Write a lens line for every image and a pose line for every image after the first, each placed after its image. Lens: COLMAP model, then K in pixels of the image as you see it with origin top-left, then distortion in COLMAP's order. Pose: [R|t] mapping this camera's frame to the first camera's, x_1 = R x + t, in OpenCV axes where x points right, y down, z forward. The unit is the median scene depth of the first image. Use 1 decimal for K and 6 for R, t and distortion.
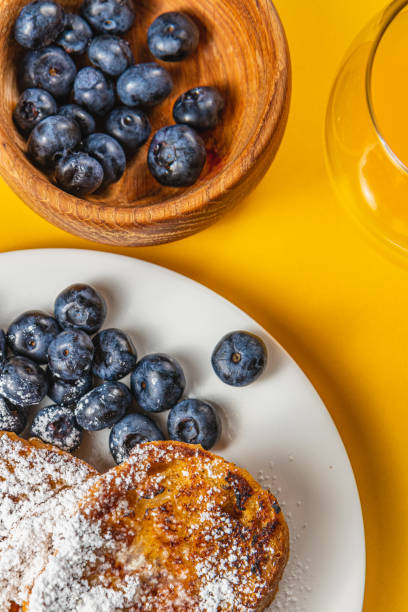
lens RADIAL K [[1408.0, 0, 204.0], [0, 1408.0, 306.0], [0, 0, 1]] dist [-0.041788, -0.834995]
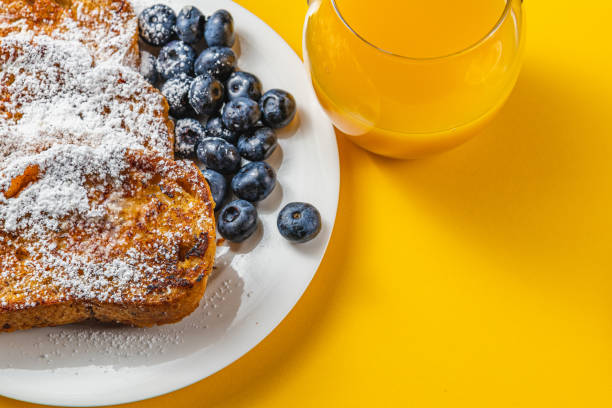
lens RADIAL K [[1408.0, 0, 306.0], [0, 1408.0, 204.0], [0, 0, 1]] dist [-0.041788, -0.834995]
pose [[0.470742, 0.813796, -0.340791, 0.479062], [-0.865819, 0.500356, -0.001143, 0.027628], [0.169586, 0.295602, 0.940138, -0.205905]]
